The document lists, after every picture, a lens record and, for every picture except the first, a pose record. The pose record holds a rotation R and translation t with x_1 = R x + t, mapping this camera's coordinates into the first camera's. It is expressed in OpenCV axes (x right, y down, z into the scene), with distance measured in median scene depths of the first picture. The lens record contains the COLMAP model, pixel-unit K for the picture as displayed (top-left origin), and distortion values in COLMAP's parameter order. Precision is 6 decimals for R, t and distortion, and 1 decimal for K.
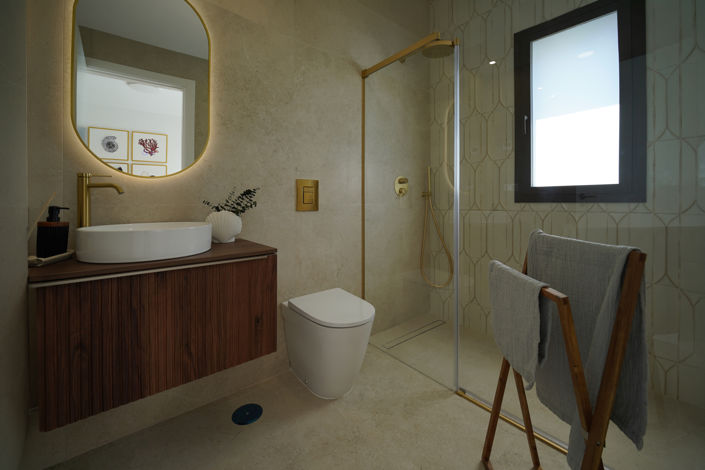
lens RADIAL K [[288.9, 0, 352.3], [0, 288.9, 202.5], [0, 0, 1]] dist [-0.001784, -0.000147]
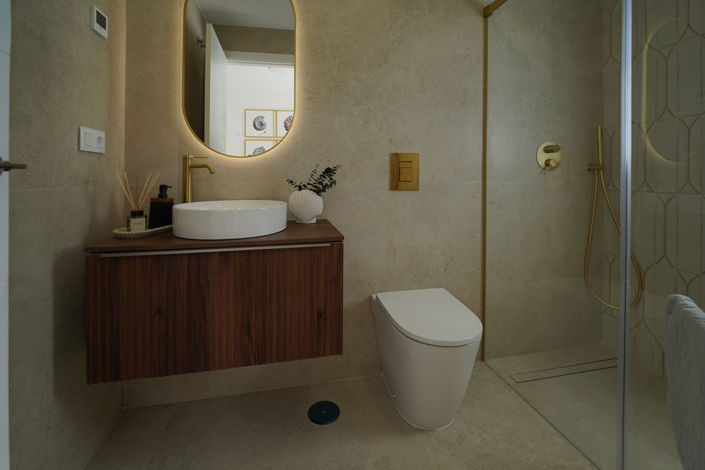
lens RADIAL K [[323.2, 0, 352.5], [0, 323.2, 171.7], [0, 0, 1]] dist [-0.000034, -0.000693]
pose [[0.890463, 0.000978, -0.455056, 0.160515], [-0.002623, 0.999992, -0.002984, -0.025163], [0.455049, 0.003850, 0.890458, 0.110857]]
